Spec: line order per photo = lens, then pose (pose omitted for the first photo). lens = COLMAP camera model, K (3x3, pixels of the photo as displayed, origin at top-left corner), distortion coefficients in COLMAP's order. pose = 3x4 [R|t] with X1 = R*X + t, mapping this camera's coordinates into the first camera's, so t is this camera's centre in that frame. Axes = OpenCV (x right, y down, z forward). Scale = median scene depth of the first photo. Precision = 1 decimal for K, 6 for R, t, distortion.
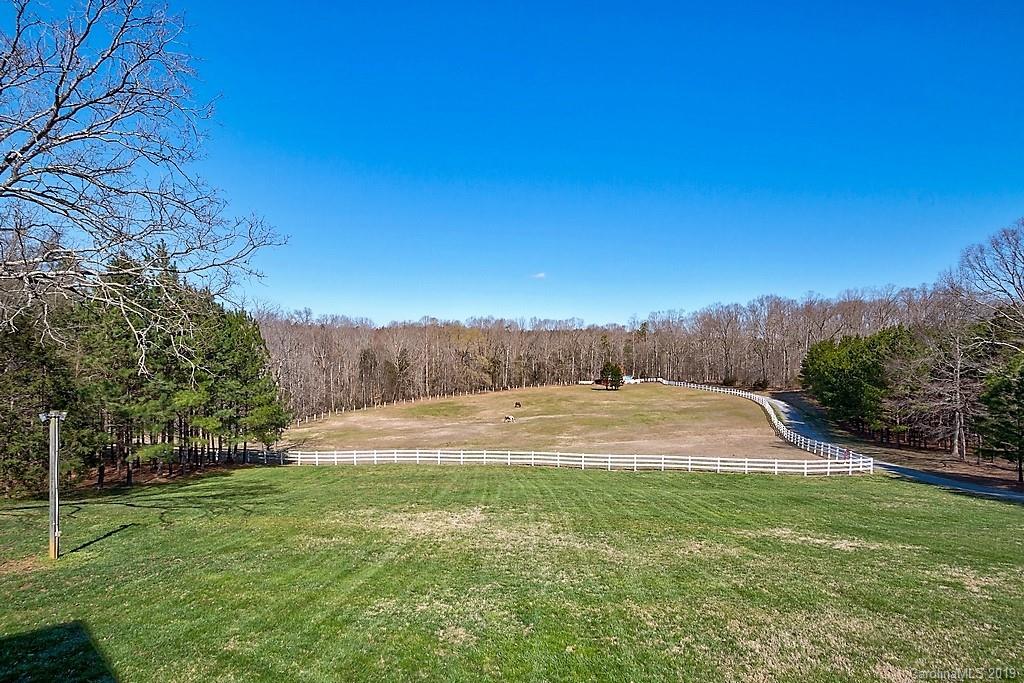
lens RADIAL K [[460.4, 0, 510.4], [0, 460.4, 352.2], [0, 0, 1]] dist [0.018010, -0.018064]
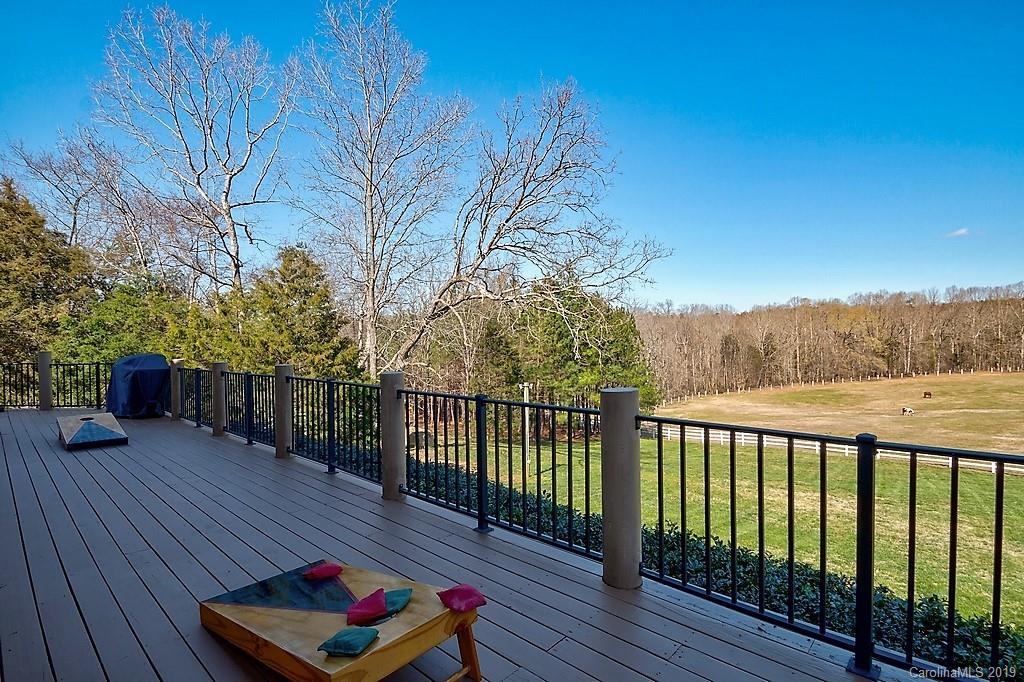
lens RADIAL K [[460.4, 0, 510.4], [0, 460.4, 351.7], [0, 0, 1]] dist [0.018010, -0.018064]
pose [[0.746615, -0.018113, -0.665010, 0.008648], [0.036129, 0.999258, 0.013346, -0.000747], [0.664275, -0.033990, 0.746715, -0.103180]]
